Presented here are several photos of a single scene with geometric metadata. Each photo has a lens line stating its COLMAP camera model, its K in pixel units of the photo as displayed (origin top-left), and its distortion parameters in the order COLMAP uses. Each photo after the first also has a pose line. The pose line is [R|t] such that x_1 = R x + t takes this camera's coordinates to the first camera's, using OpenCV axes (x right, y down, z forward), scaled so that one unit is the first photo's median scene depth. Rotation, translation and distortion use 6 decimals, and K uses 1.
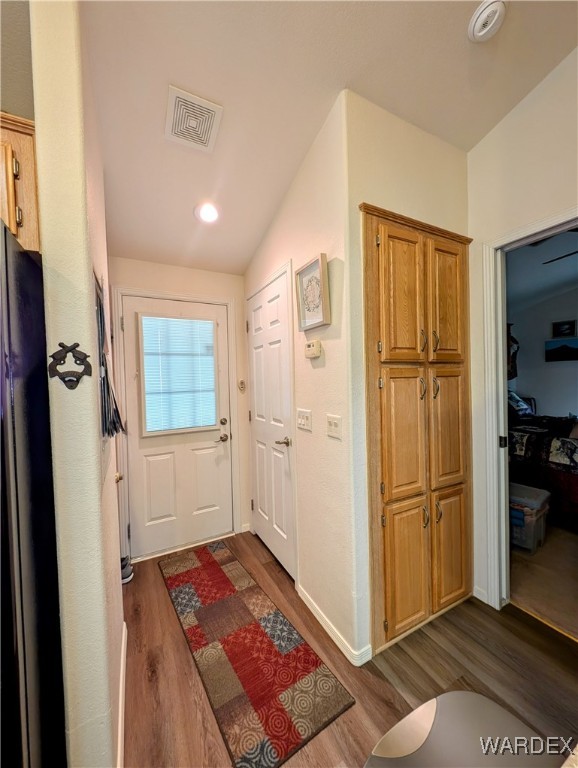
lens RADIAL K [[293.2, 0, 289.0], [0, 293.2, 384.0], [0, 0, 1]] dist [-0.000604, -0.000007]
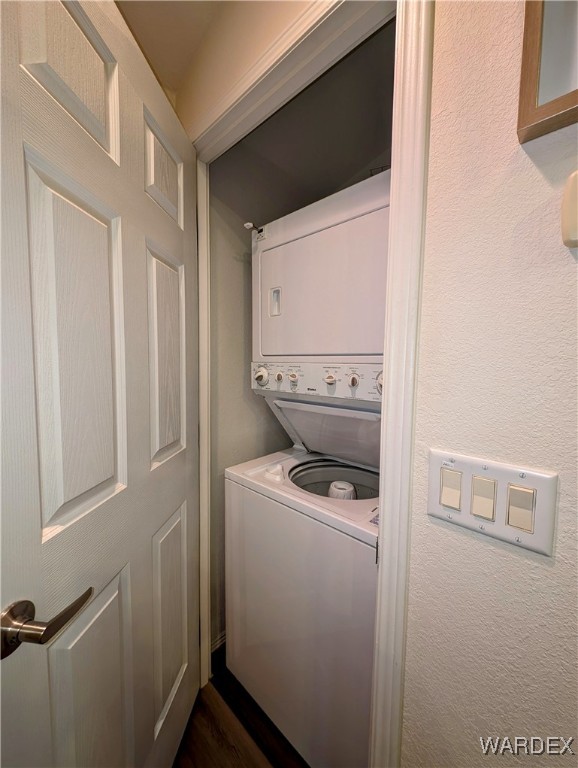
lens RADIAL K [[293.2, 0, 289.0], [0, 293.2, 384.0], [0, 0, 1]] dist [-0.000604, -0.000007]
pose [[0.942731, 0.017052, 0.333119, -0.207808], [-0.032972, 0.998565, 0.042198, 0.014215], [-0.331921, -0.050765, 0.941940, 0.832235]]
